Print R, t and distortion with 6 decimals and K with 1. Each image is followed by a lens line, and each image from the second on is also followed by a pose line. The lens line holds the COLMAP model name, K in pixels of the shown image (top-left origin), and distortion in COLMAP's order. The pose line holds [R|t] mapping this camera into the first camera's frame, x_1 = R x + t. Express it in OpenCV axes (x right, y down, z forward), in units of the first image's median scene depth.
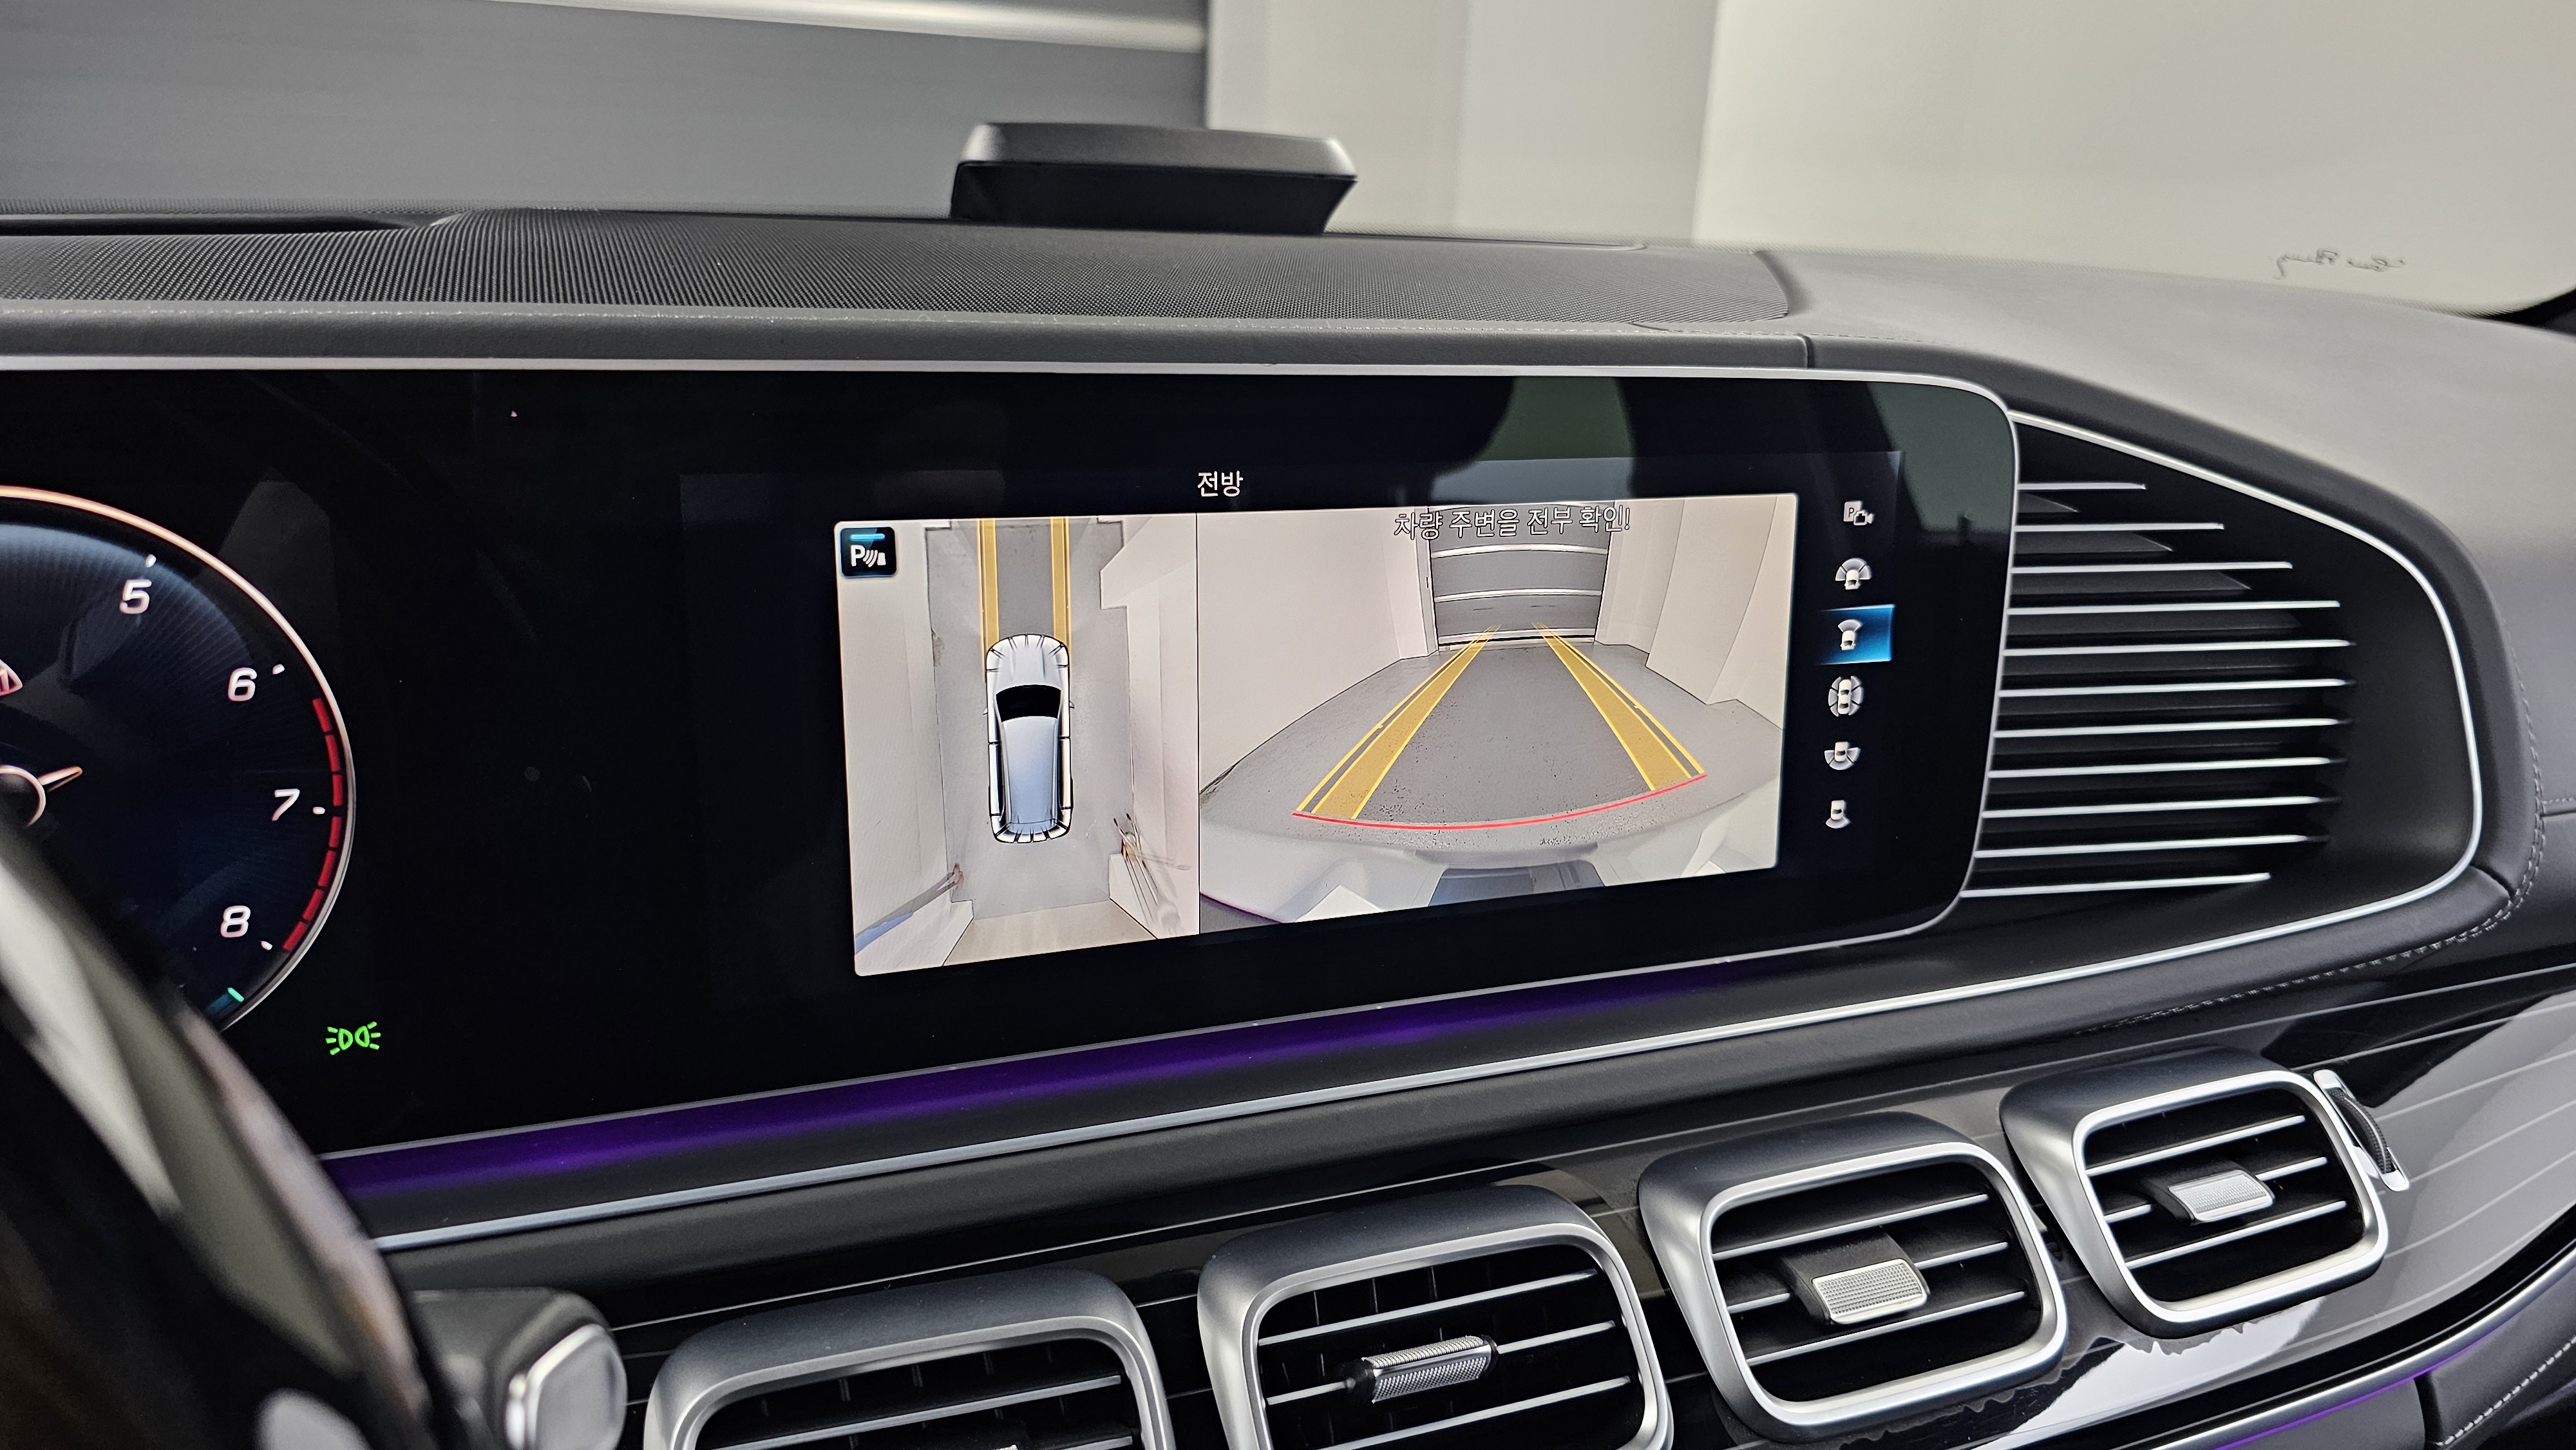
lens RADIAL K [[1786.3, 0, 1284.7], [0, 1786.3, 717.5], [0, 0, 1]] dist [0.044237, -0.049293]
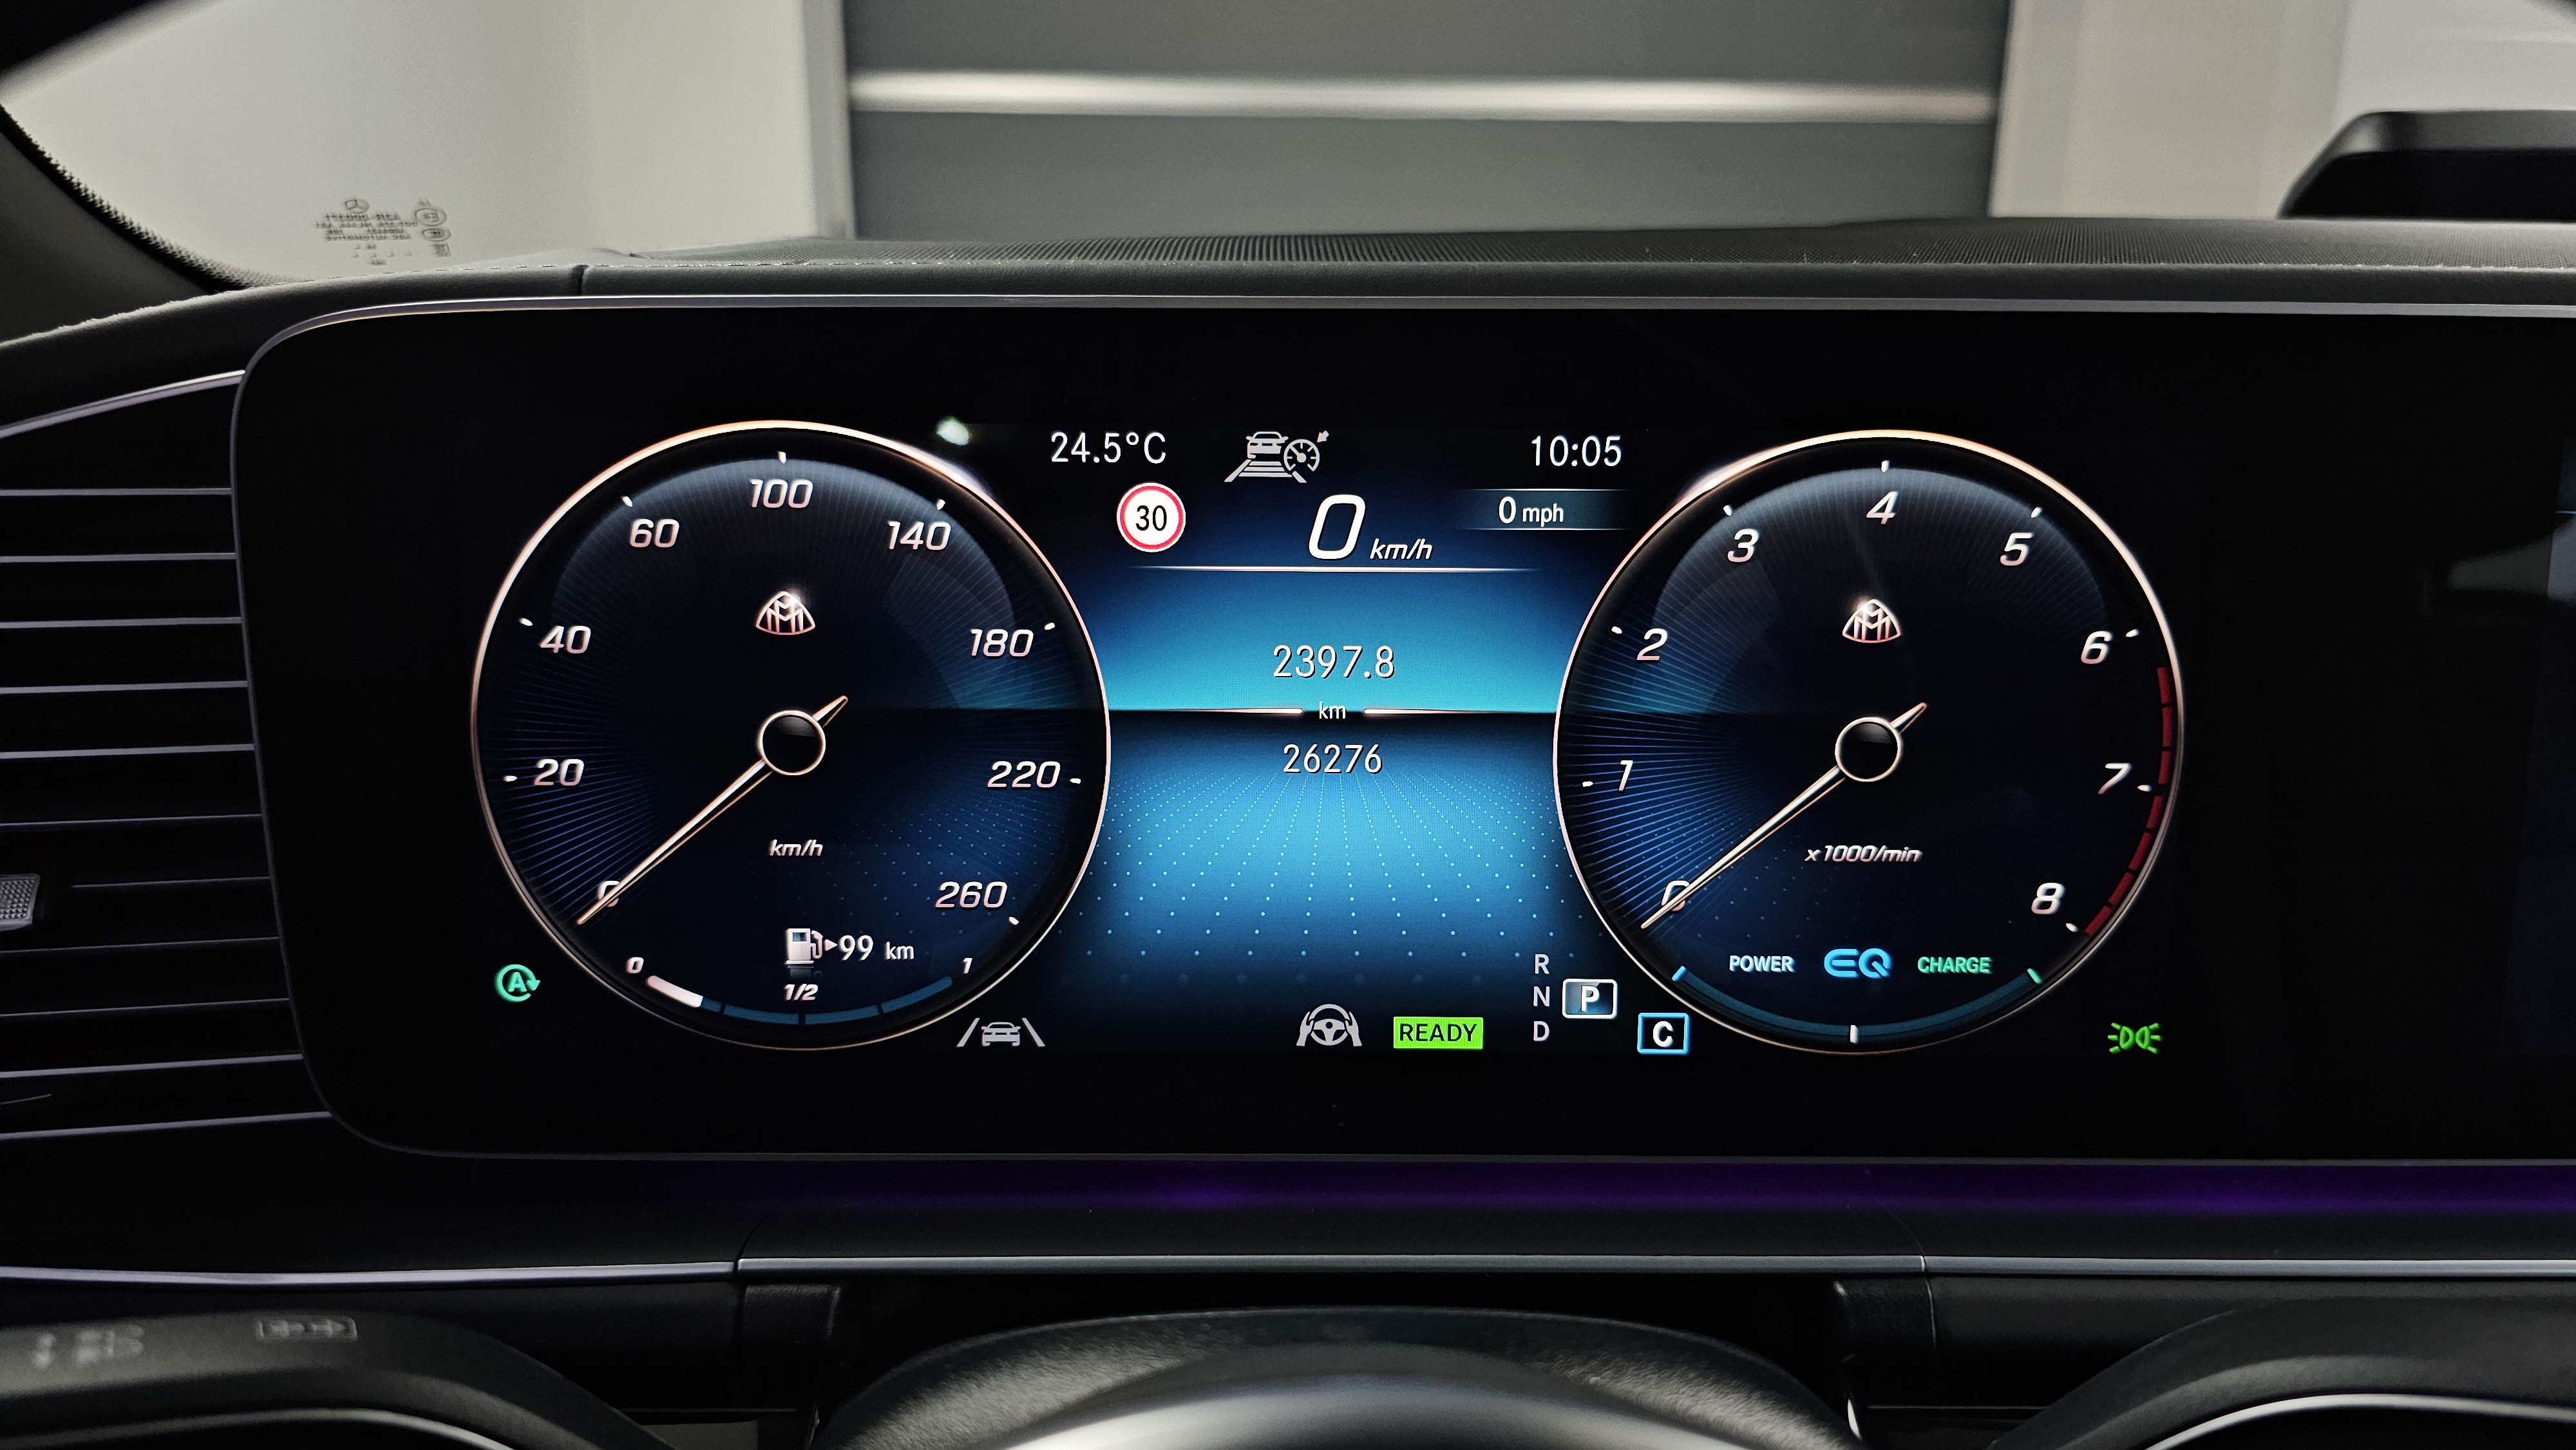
lens RADIAL K [[1786.3, 0, 1284.7], [0, 1786.3, 701.2], [0, 0, 1]] dist [0.044237, -0.049293]
pose [[0.935966, 0.054506, -0.347847, -0.614001], [-0.074754, 0.996184, -0.045048, 0.080137], [0.344064, 0.068167, 0.936468, -0.026988]]
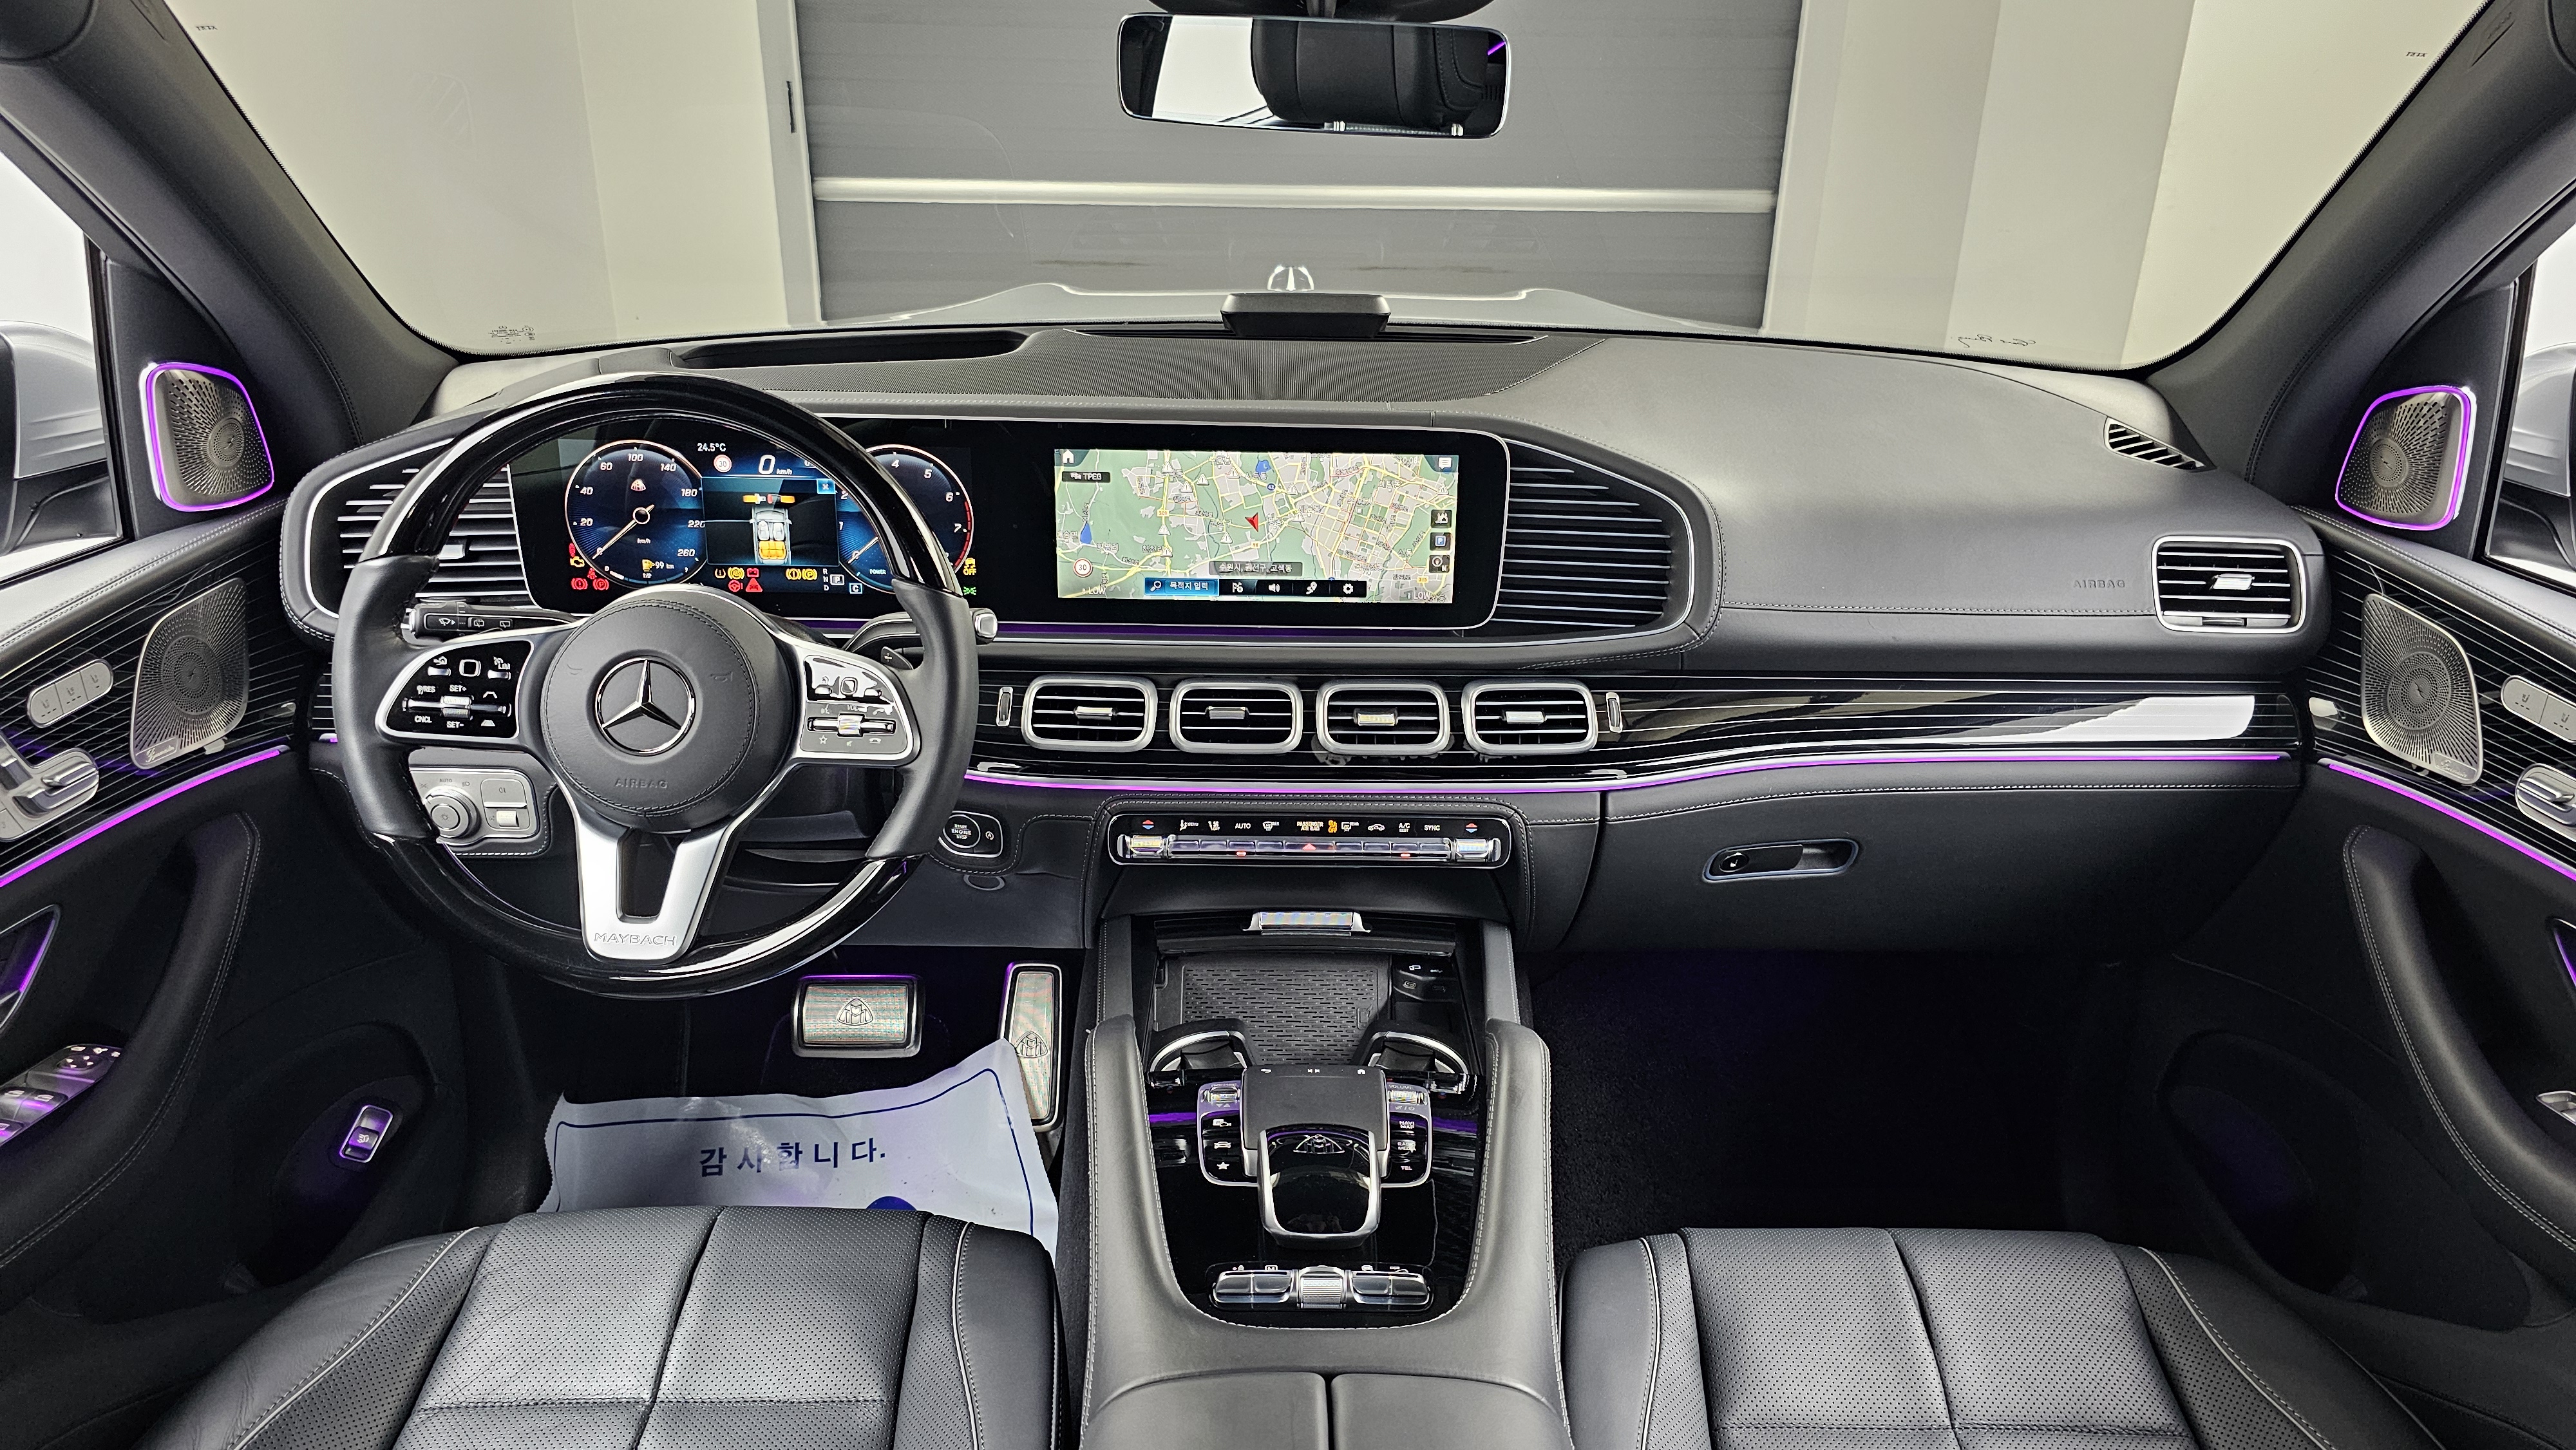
lens RADIAL K [[1786.3, 0, 1313.8], [0, 1786.3, 733.5], [0, 0, 1]] dist [0.044237, -0.049293]
pose [[0.936382, 0.108964, -0.333640, 1.500569], [-0.083755, 0.992497, 0.089076, 0.077564], [0.340843, -0.055465, 0.938483, -2.385645]]
